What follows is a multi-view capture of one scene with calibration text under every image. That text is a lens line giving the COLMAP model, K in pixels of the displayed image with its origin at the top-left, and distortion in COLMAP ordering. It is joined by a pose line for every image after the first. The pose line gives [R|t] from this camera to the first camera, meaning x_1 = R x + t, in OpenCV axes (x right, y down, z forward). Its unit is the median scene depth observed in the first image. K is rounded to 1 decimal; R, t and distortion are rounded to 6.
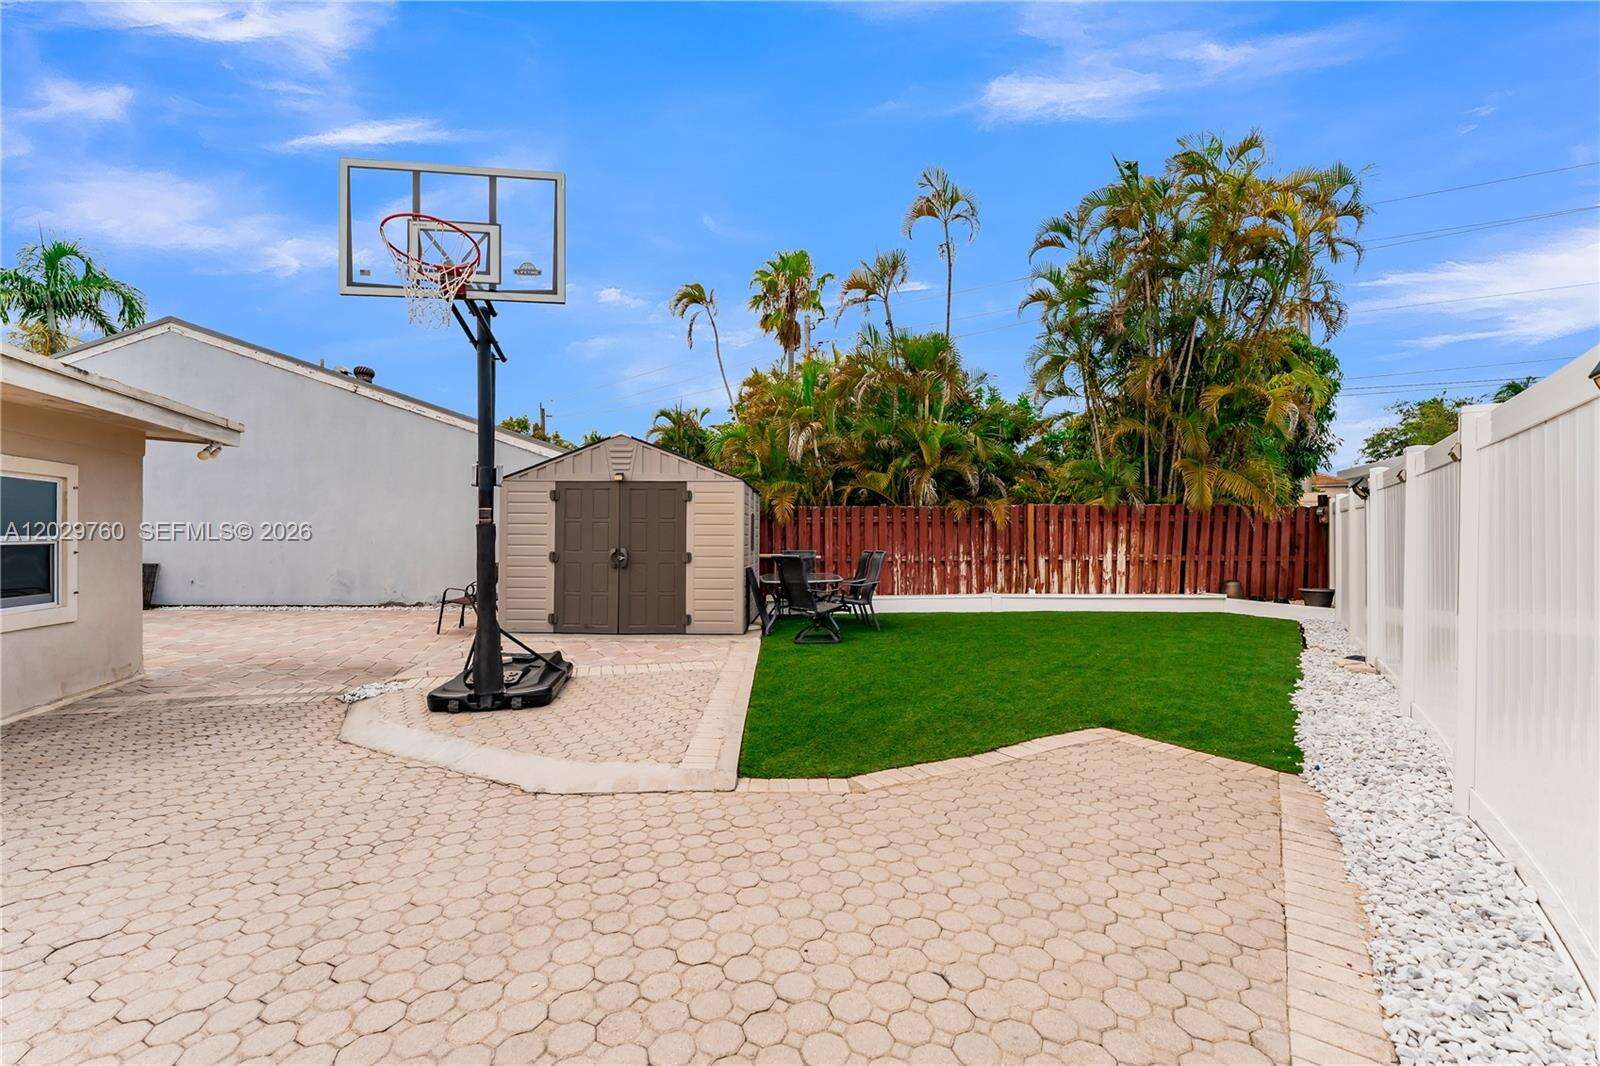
lens RADIAL K [[658.5, 0, 796.5], [0, 658.5, 542.1], [0, 0, 1]] dist [0.000761, 0.000094]
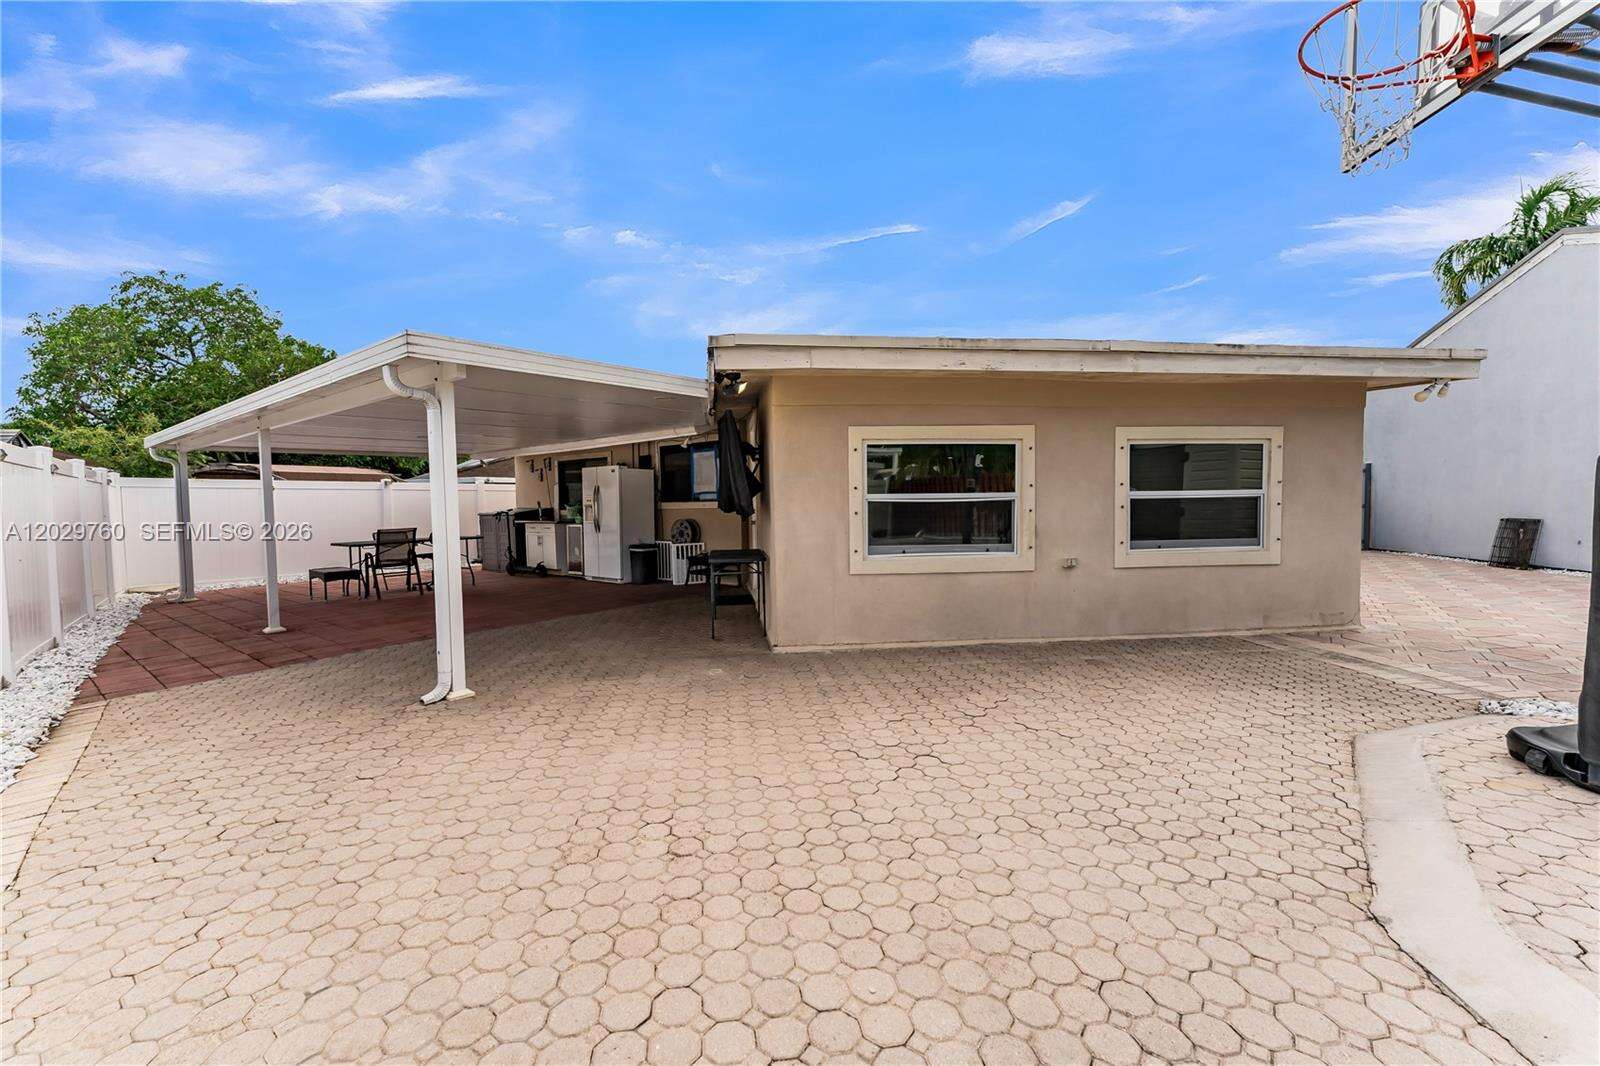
lens RADIAL K [[658.5, 0, 807.1], [0, 658.5, 521.5], [0, 0, 1]] dist [0.000761, 0.000094]
pose [[-0.209218, 0.028785, -0.977445, 0.205628], [0.006857, 0.999585, 0.027969, 0.010501], [0.977845, -0.000850, -0.209329, 0.492047]]
